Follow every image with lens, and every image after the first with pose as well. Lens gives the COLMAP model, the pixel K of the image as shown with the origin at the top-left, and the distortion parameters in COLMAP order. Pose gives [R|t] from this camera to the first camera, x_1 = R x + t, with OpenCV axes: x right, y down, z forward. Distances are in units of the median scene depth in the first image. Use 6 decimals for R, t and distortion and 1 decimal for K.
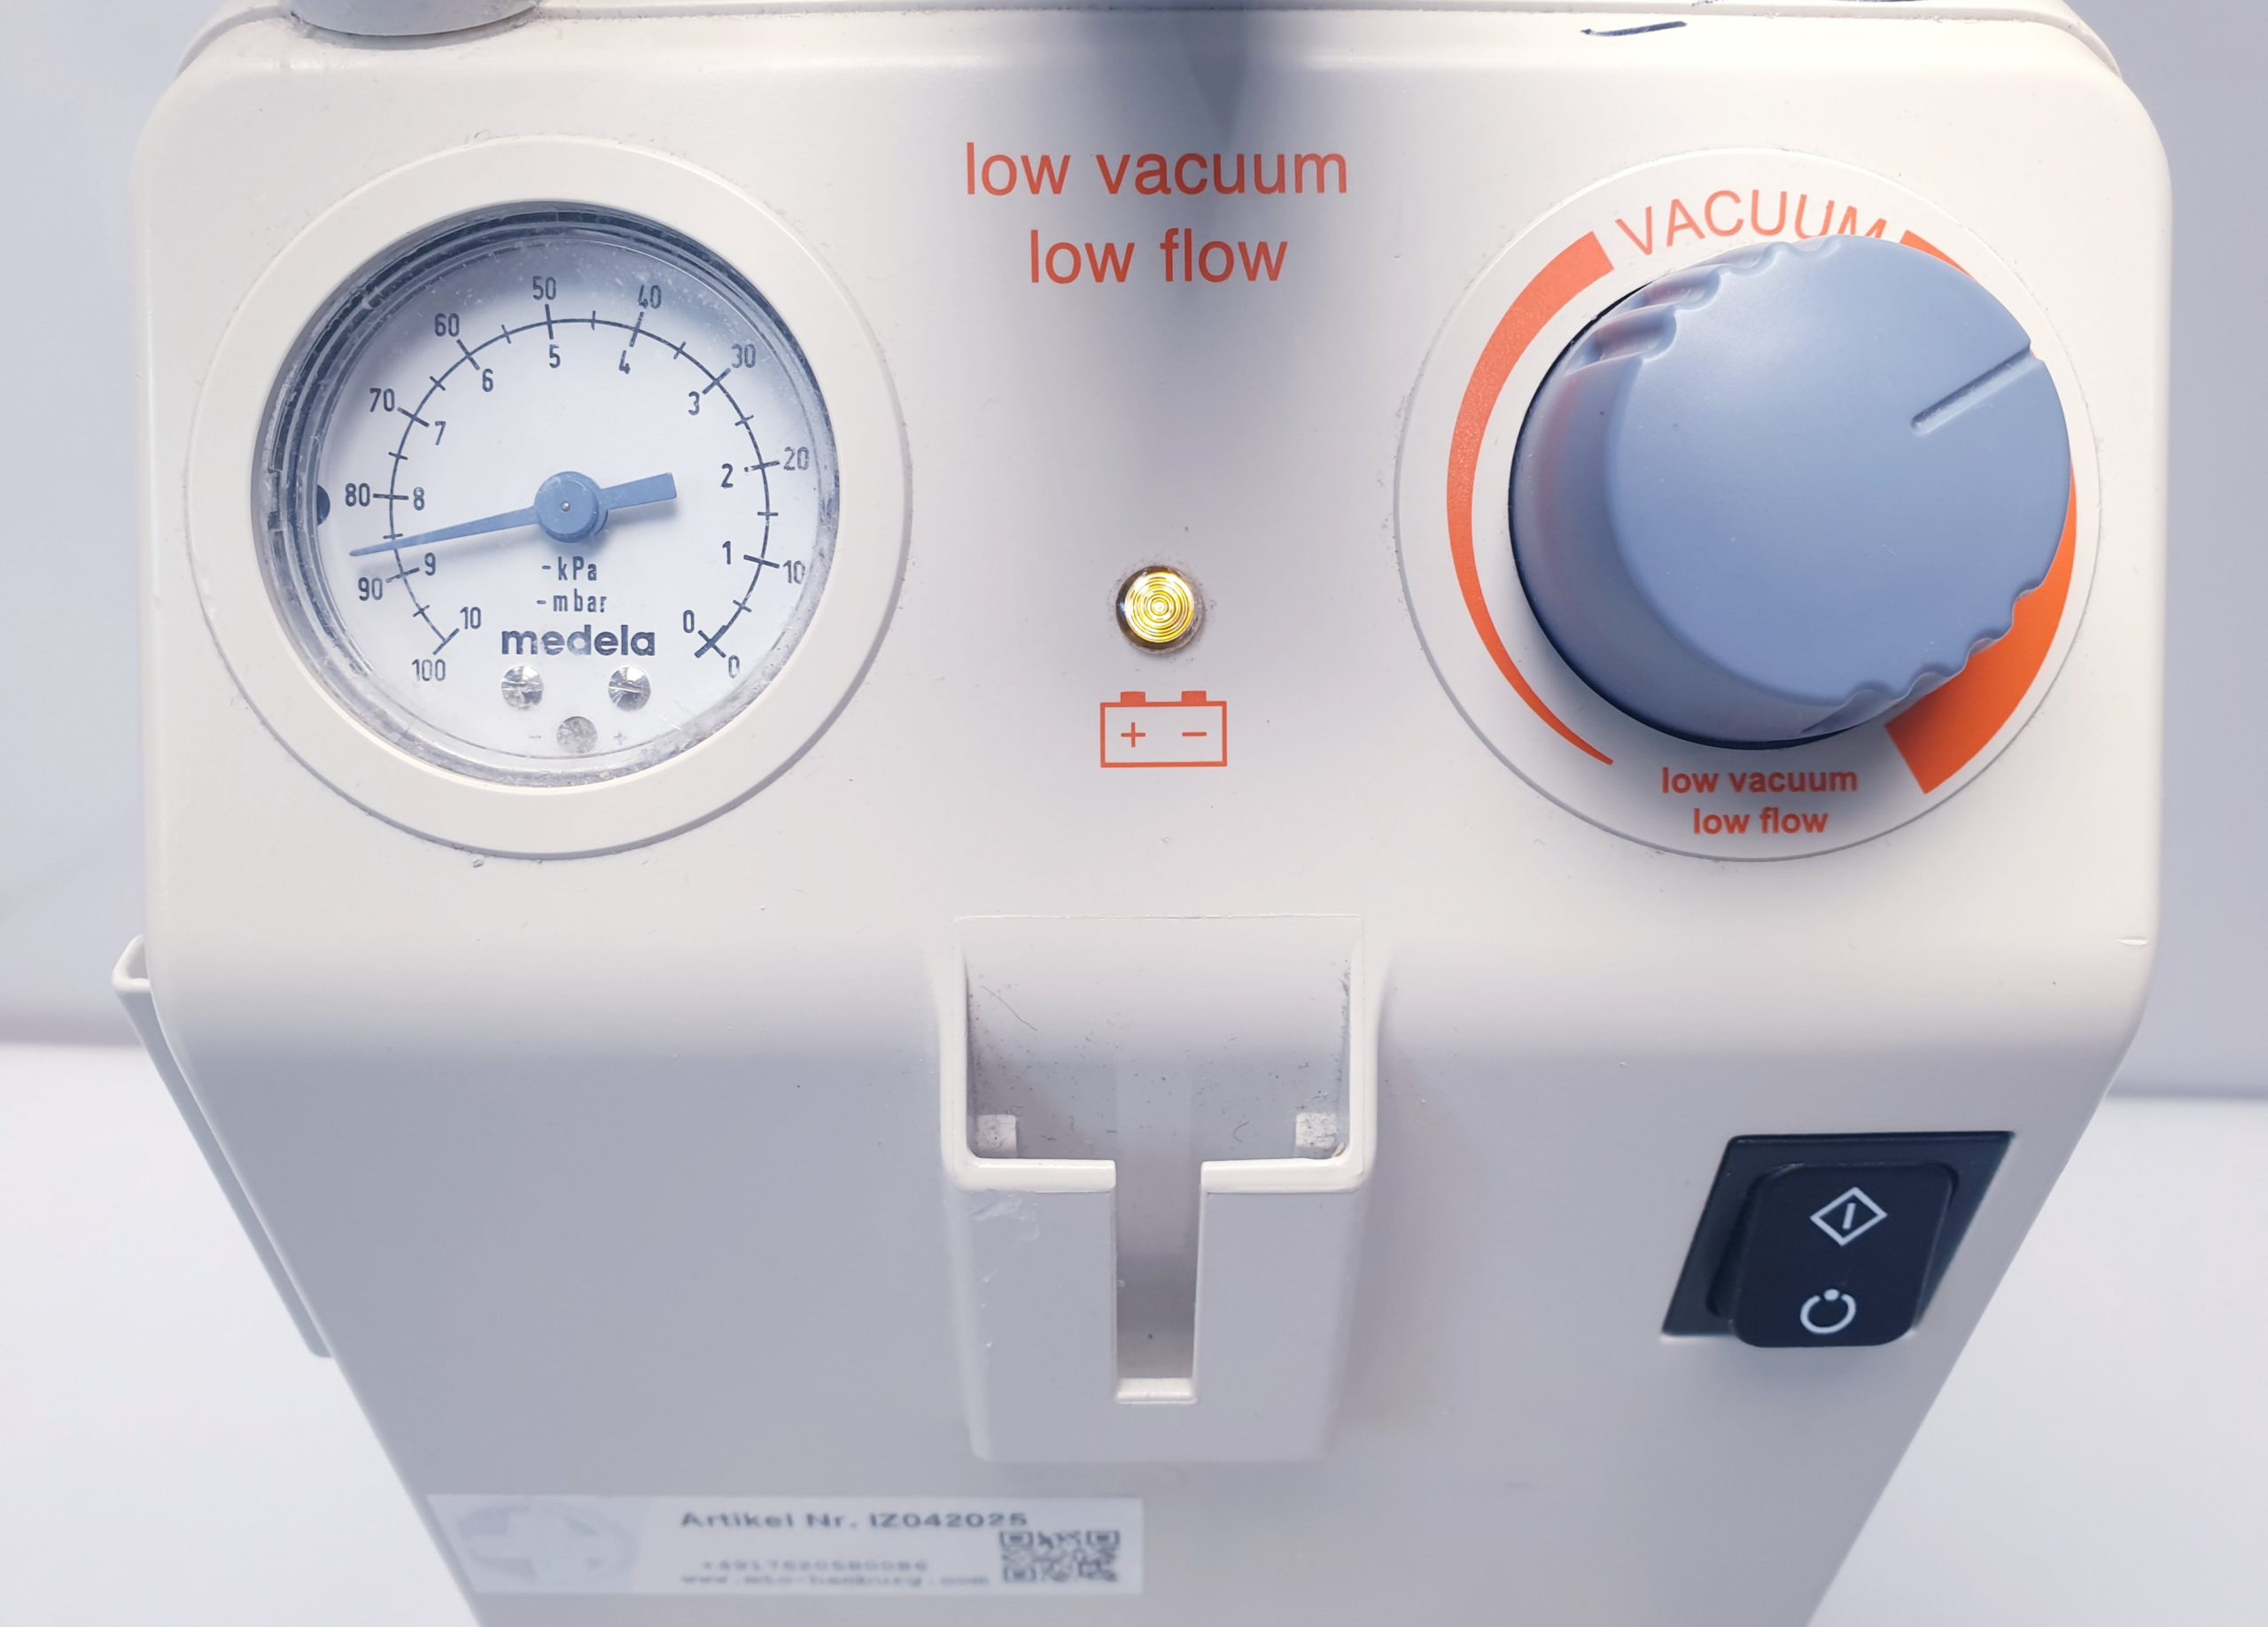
lens RADIAL K [[1926.6, 0, 1127.2], [0, 1926.6, 778.7], [0, 0, 1]] dist [-0.030466, -0.006099]
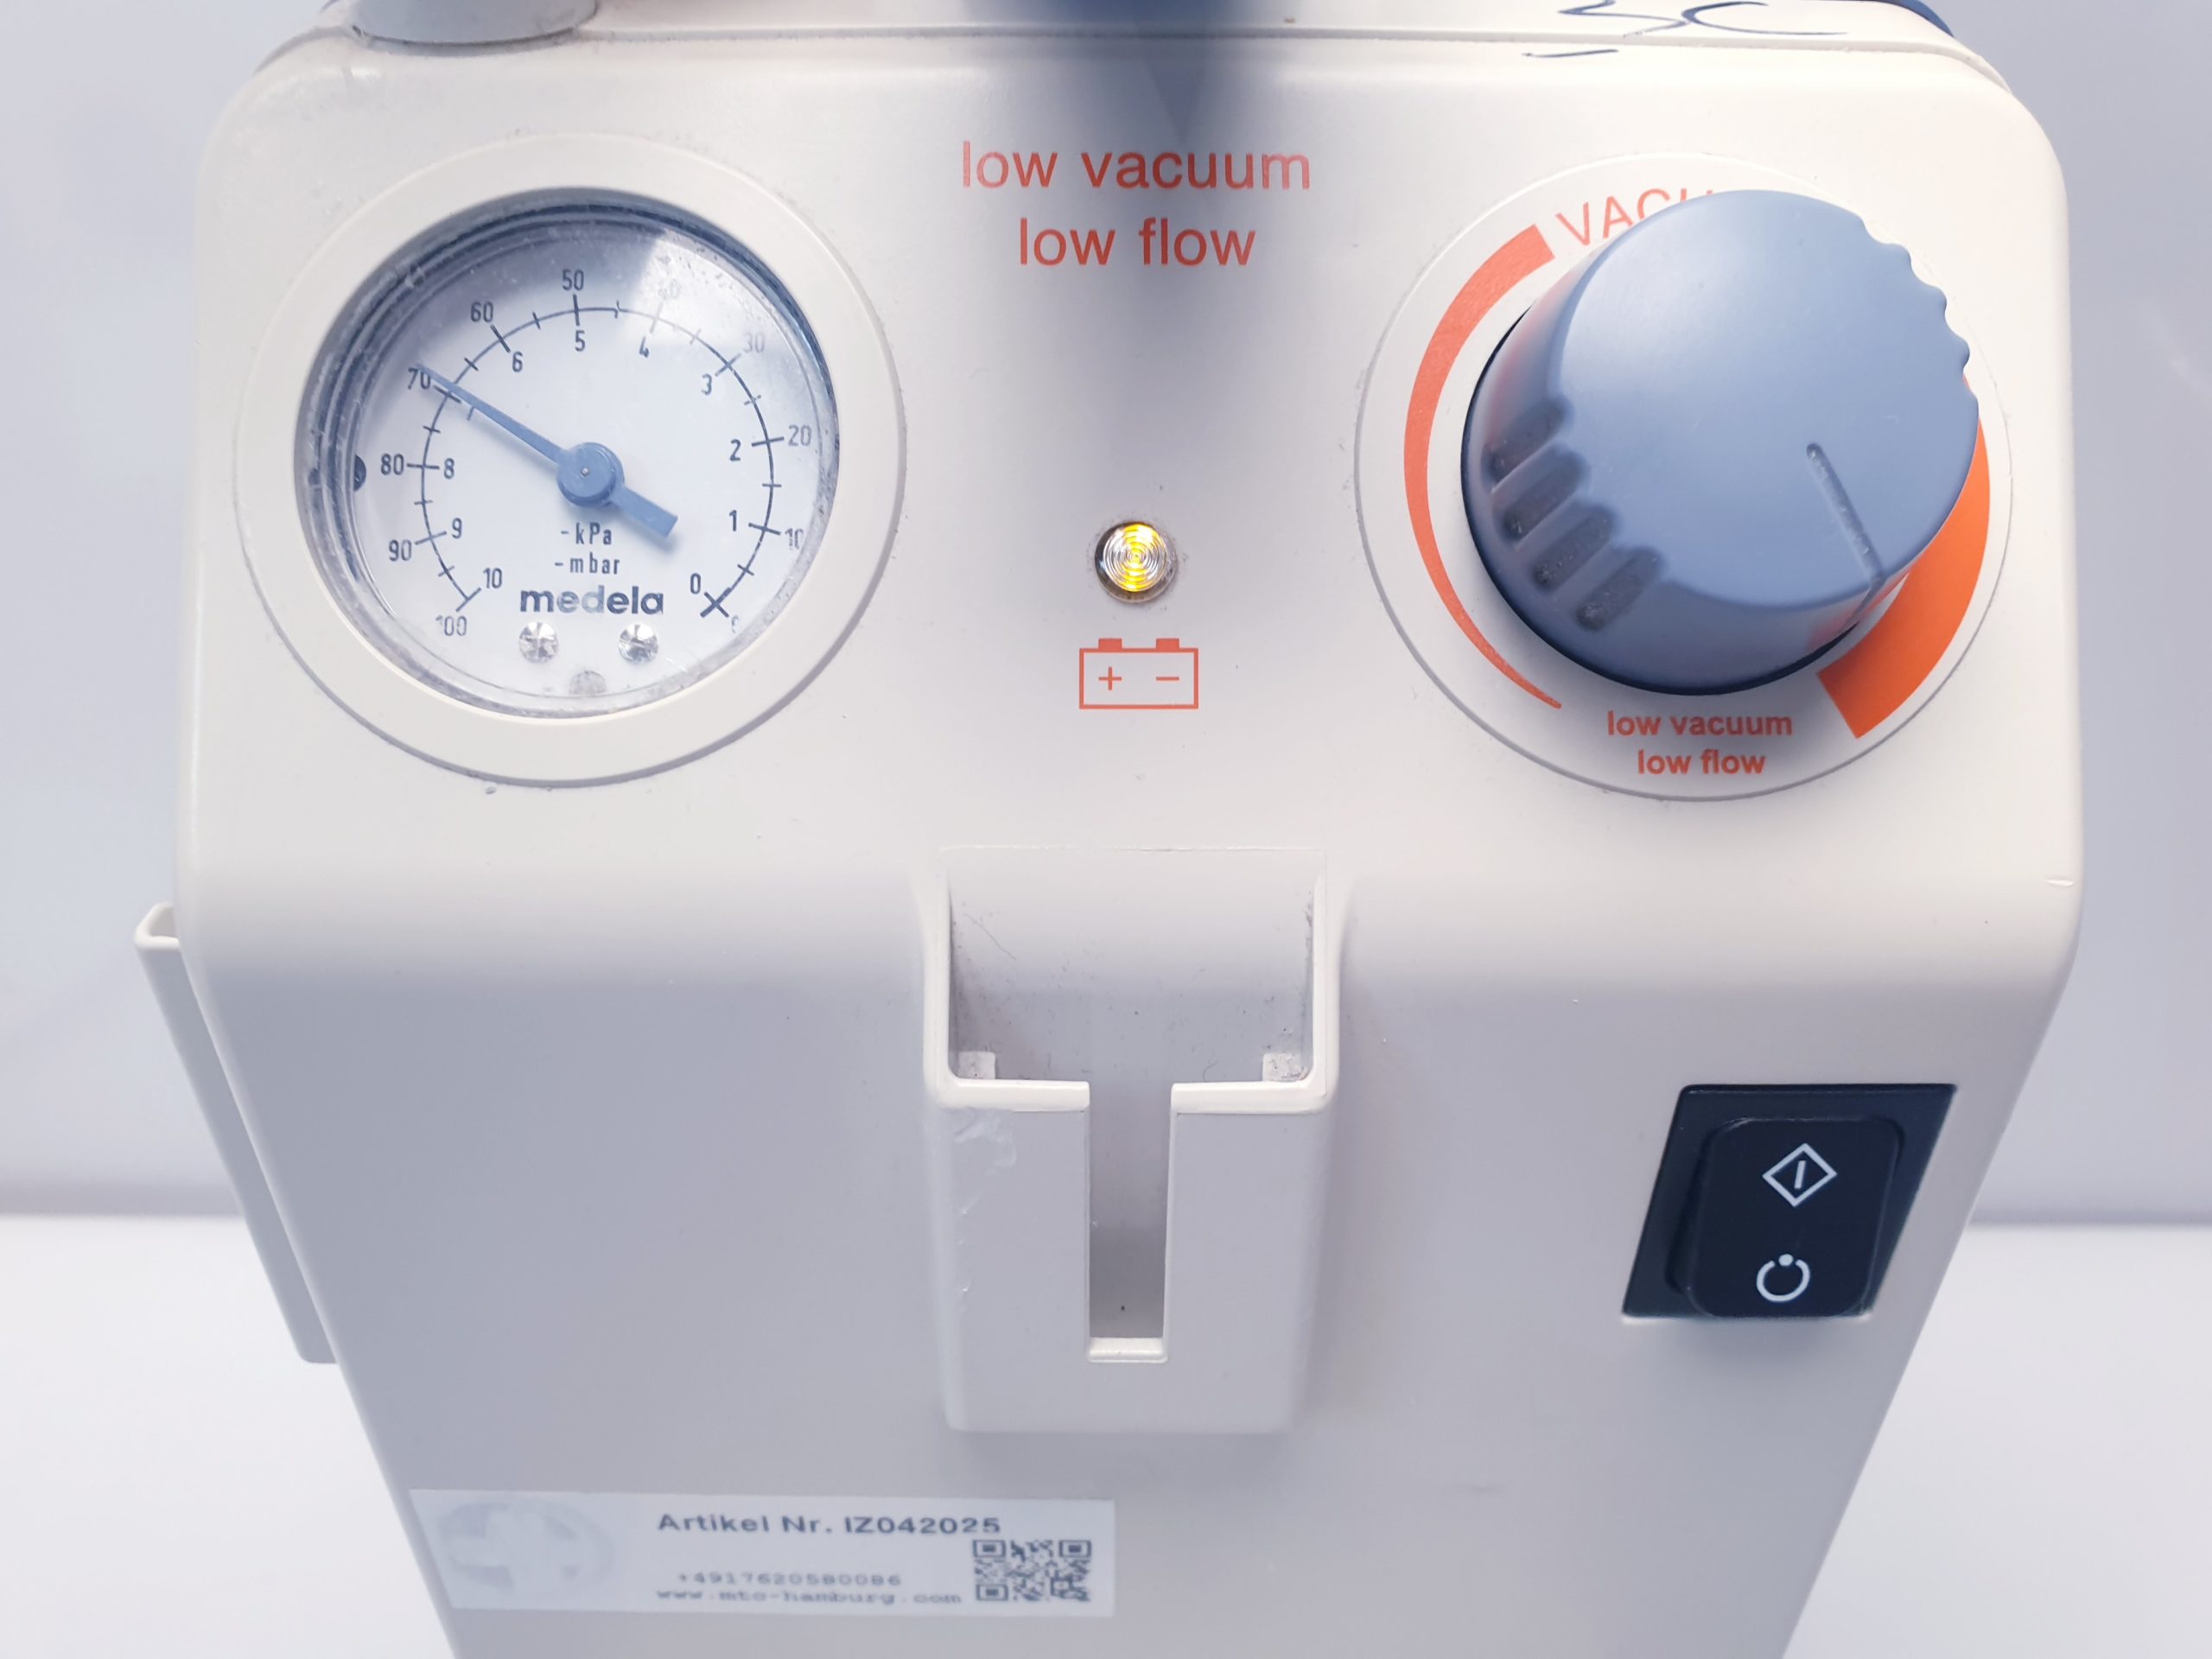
lens RADIAL K [[1884.8, 0, 1106.0], [0, 1884.8, 829.5], [0, 0, 1]] dist [-0.033284, -0.002250]
pose [[0.999958, 0.008652, -0.003131, 0.004794], [-0.008919, 0.995083, -0.098643, 0.162950], [0.002262, 0.098667, 0.995118, -0.028437]]
